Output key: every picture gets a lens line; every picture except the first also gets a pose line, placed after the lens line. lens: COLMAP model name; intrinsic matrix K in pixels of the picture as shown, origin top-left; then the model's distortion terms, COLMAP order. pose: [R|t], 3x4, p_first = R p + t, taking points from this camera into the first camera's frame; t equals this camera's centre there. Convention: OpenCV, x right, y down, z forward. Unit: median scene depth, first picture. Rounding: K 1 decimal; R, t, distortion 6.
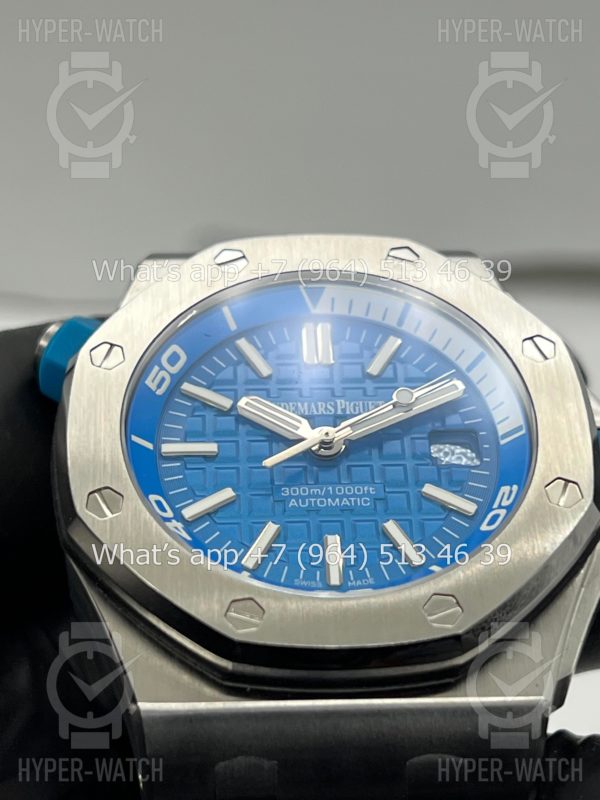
lens RADIAL K [[1873.5, 0, 298.9], [0, 1873.5, 398.3], [0, 0, 1]] dist [0.253936, 0.000000]
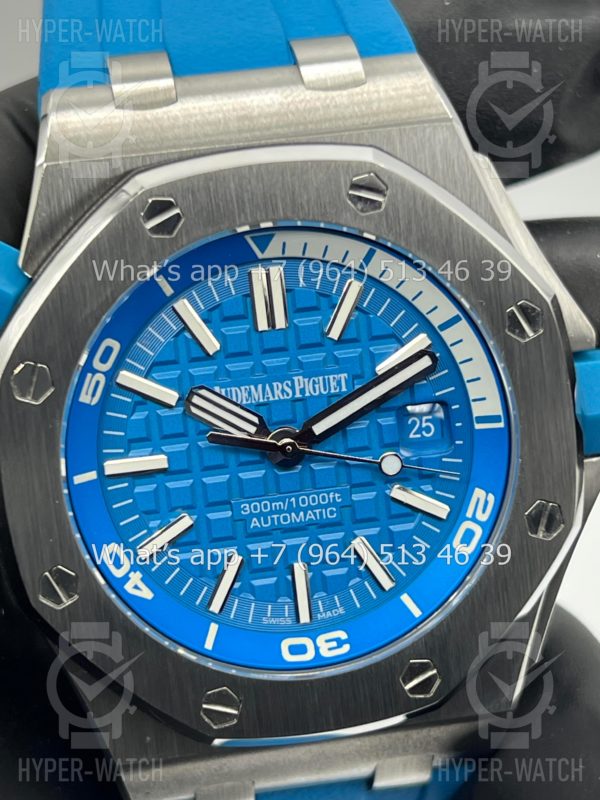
lens RADIAL K [[1873.5, 0, 299.2], [0, 1873.5, 395.1], [0, 0, 1]] dist [0.253936, 0.000000]
pose [[0.993008, -0.072250, 0.093353, -0.062511], [-0.013152, 0.718182, 0.695731, -0.627671], [-0.117311, -0.692094, 0.712211, 0.372851]]
